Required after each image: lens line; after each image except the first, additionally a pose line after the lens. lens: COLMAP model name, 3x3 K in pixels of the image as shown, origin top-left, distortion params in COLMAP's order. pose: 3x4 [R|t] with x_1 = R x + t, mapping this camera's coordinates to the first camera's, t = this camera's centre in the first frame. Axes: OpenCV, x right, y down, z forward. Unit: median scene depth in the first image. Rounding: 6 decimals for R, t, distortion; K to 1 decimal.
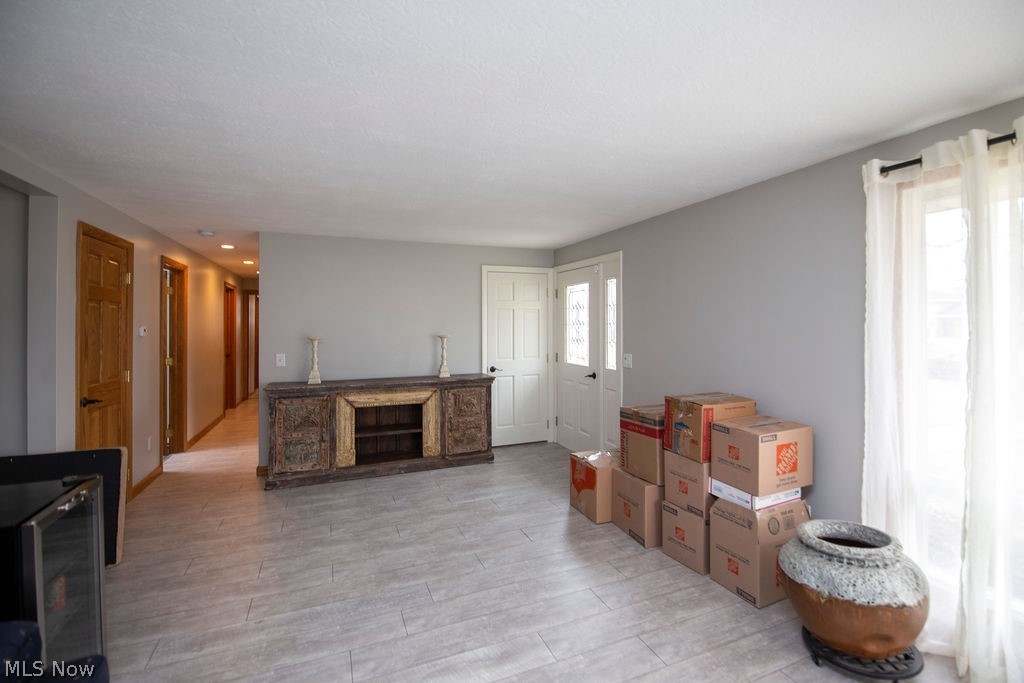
lens RADIAL K [[459.1, 0, 515.9], [0, 459.1, 333.2], [0, 0, 1]] dist [-0.008552, -0.004624]
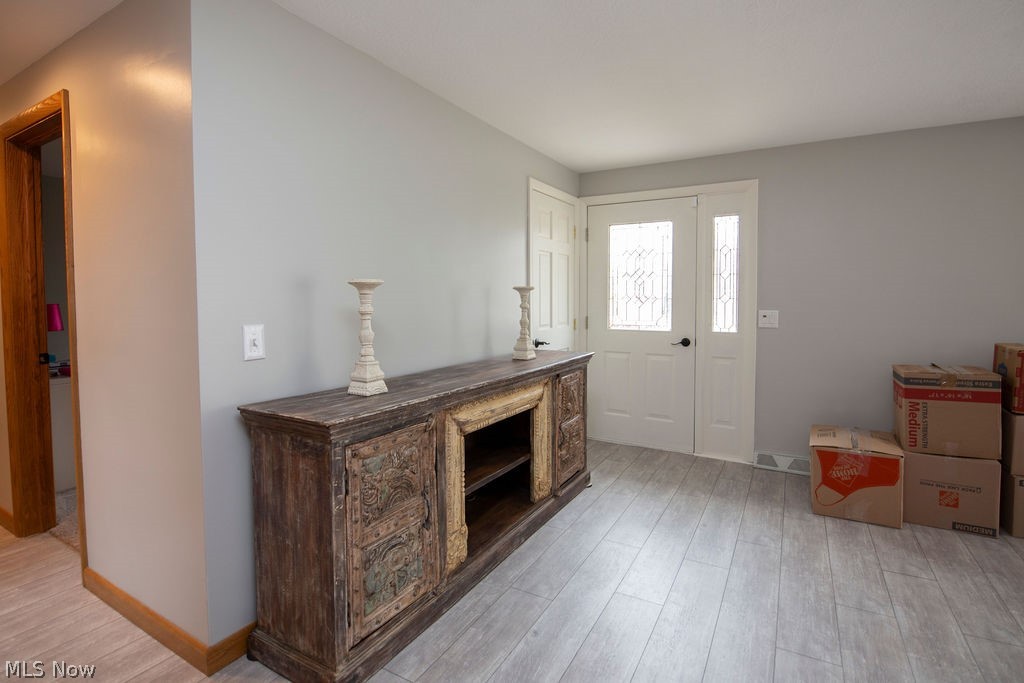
lens RADIAL K [[493.8, 0, 513.8], [0, 493.8, 321.7], [0, 0, 1]] dist [-0.008542, -0.002794]
pose [[0.786752, -0.026613, 0.616695, -0.630432], [0.009998, 0.999488, 0.030377, 0.033994], [-0.617188, -0.017734, 0.786616, 0.591442]]
